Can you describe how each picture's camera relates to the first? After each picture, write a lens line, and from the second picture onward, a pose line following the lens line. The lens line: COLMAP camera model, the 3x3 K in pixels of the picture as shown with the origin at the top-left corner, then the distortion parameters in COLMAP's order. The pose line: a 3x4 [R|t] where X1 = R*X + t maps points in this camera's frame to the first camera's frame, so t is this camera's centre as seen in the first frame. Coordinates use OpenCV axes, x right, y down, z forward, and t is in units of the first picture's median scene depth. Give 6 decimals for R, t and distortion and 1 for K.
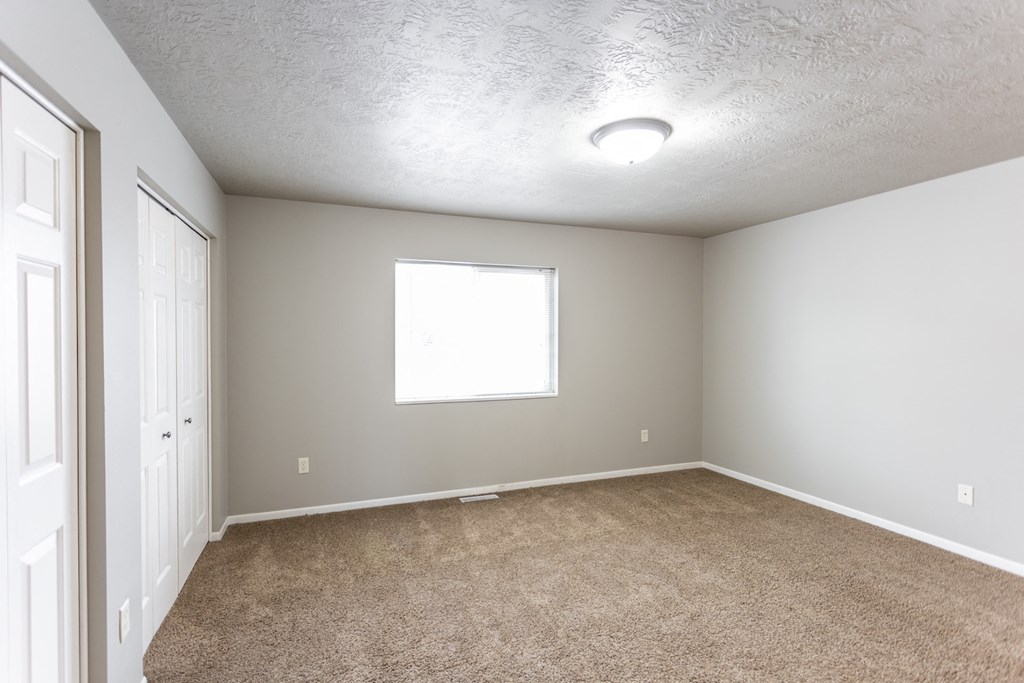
lens RADIAL K [[498.1, 0, 508.7], [0, 498.1, 339.5], [0, 0, 1]] dist [0.002310, 0.000018]
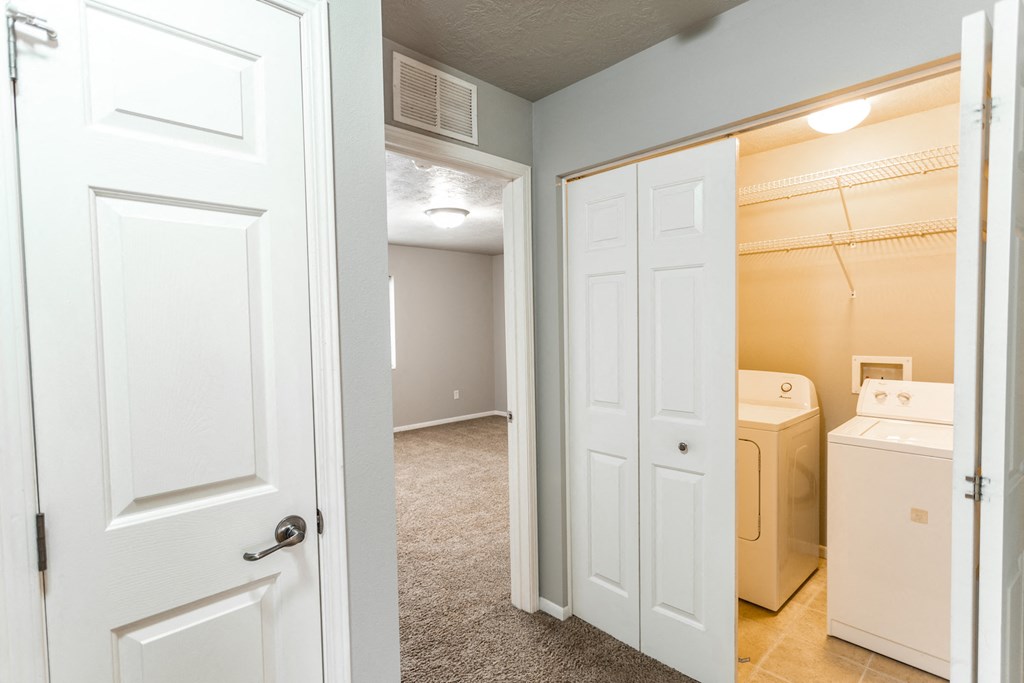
lens RADIAL K [[498.1, 0, 511.0], [0, 498.1, 341.2], [0, 0, 1]] dist [0.002310, 0.000018]
pose [[0.925304, -0.030006, 0.378038, -0.185853], [0.020051, 0.999341, 0.030244, 0.001017], [-0.378697, -0.020405, 0.925296, -0.596192]]
